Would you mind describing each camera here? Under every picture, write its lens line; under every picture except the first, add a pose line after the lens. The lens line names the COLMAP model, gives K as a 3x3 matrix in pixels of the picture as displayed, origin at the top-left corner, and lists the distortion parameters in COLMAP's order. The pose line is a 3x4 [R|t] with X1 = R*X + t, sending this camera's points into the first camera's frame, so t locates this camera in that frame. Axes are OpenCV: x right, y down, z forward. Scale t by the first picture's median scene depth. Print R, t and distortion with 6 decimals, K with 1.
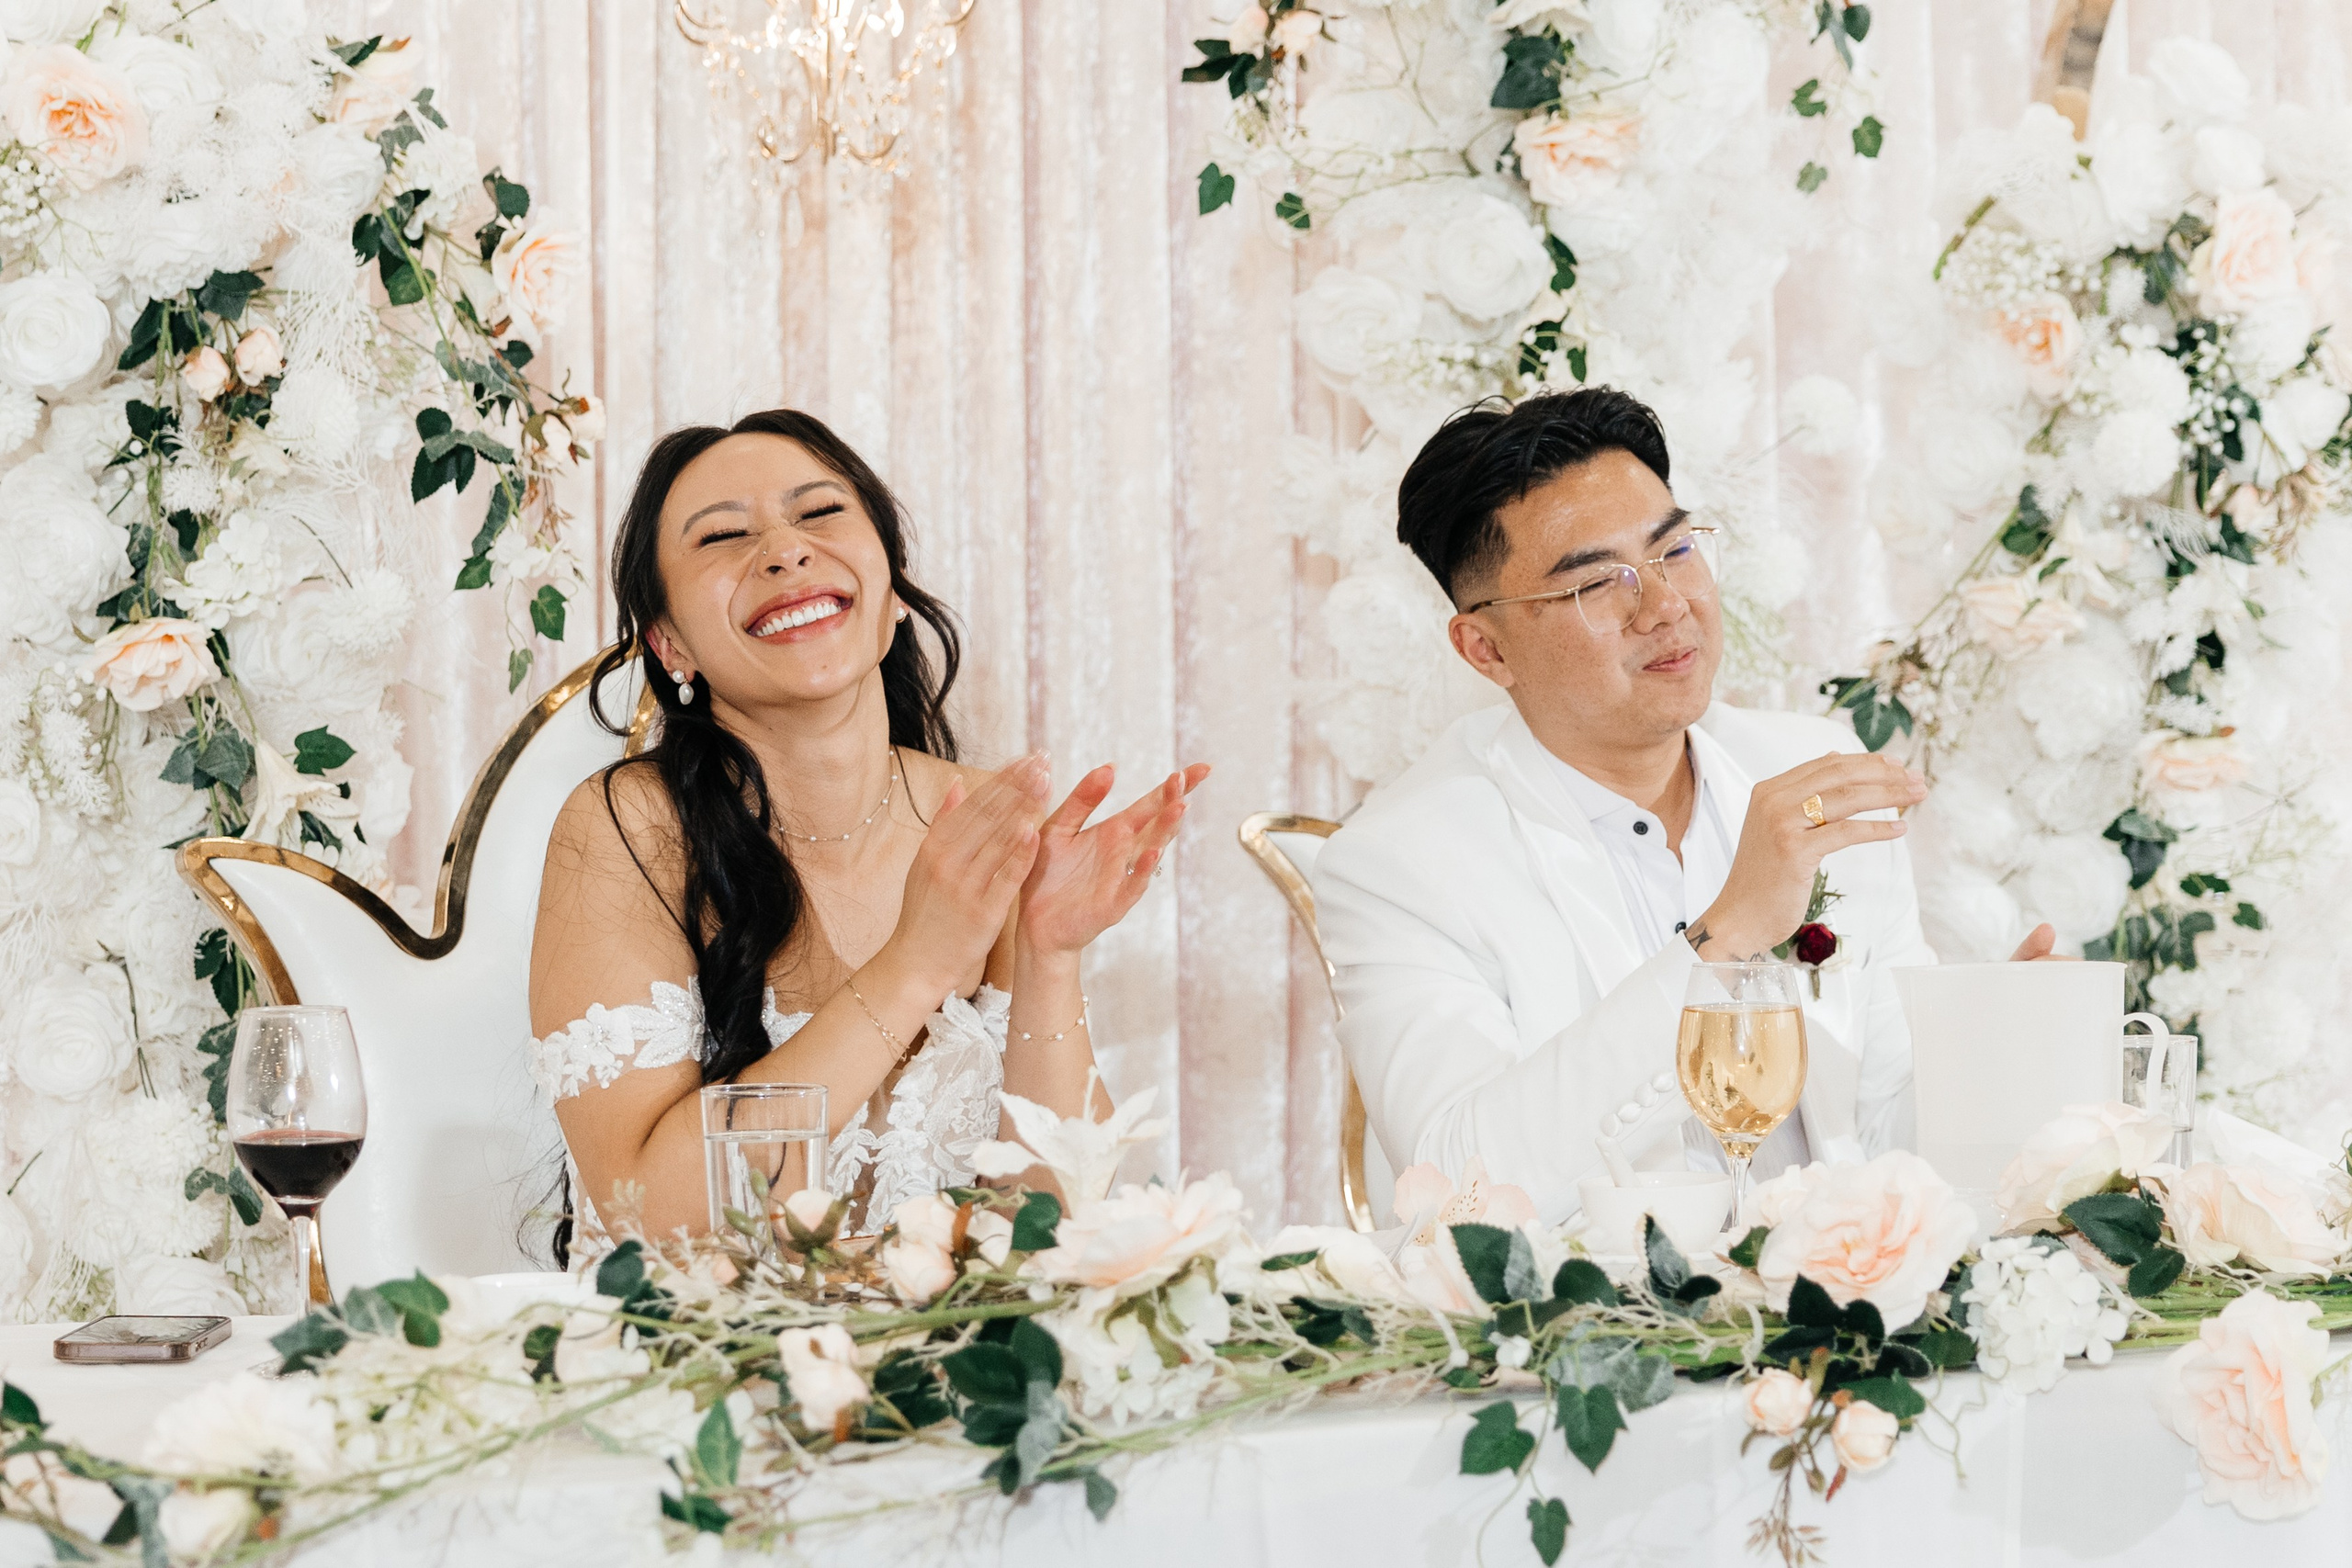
lens RADIAL K [[5456.2, 0, 1177.8], [0, 5456.2, 932.3], [0, 0, 1]] dist [-0.119494, -0.269451]
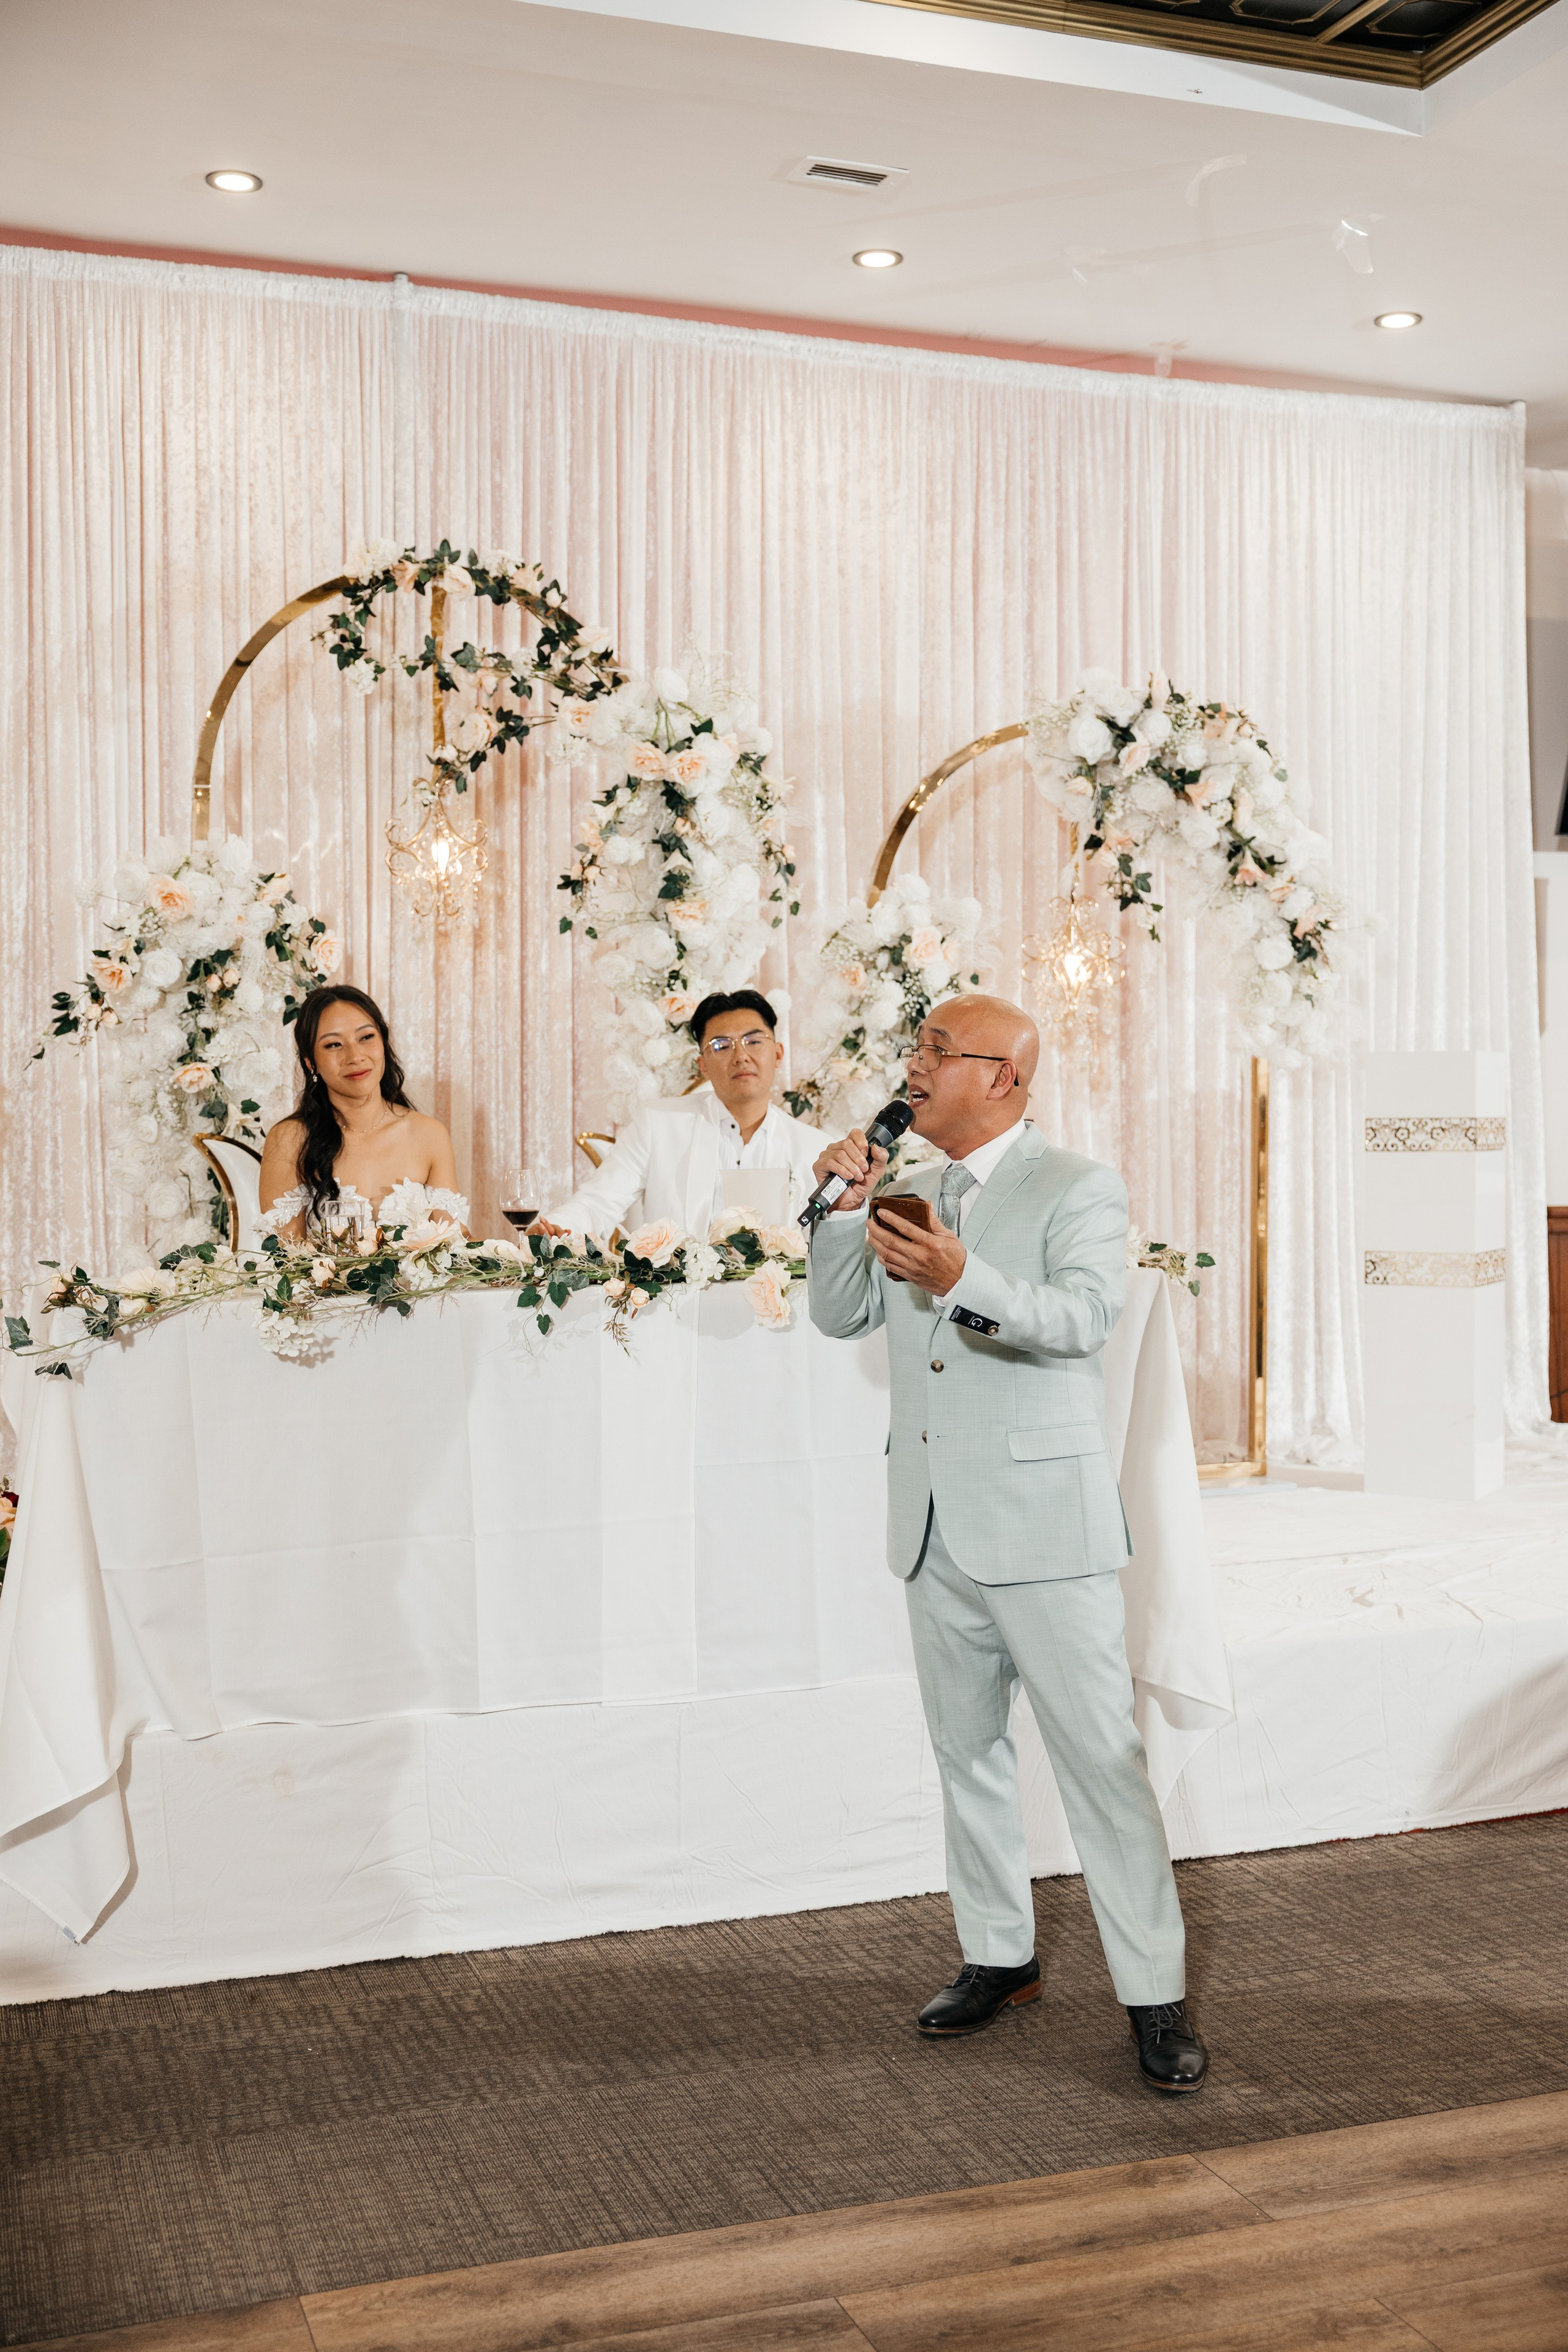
lens RADIAL K [[2372.5, 0, 784.0], [0, 2372.5, 1176.0], [0, 0, 1]] dist [-0.018032, -0.003618]
pose [[0.999711, 0.008596, -0.022439, 0.173171], [-0.009228, 0.999559, -0.028223, 0.040565], [0.022187, 0.028422, 0.999350, -0.325988]]
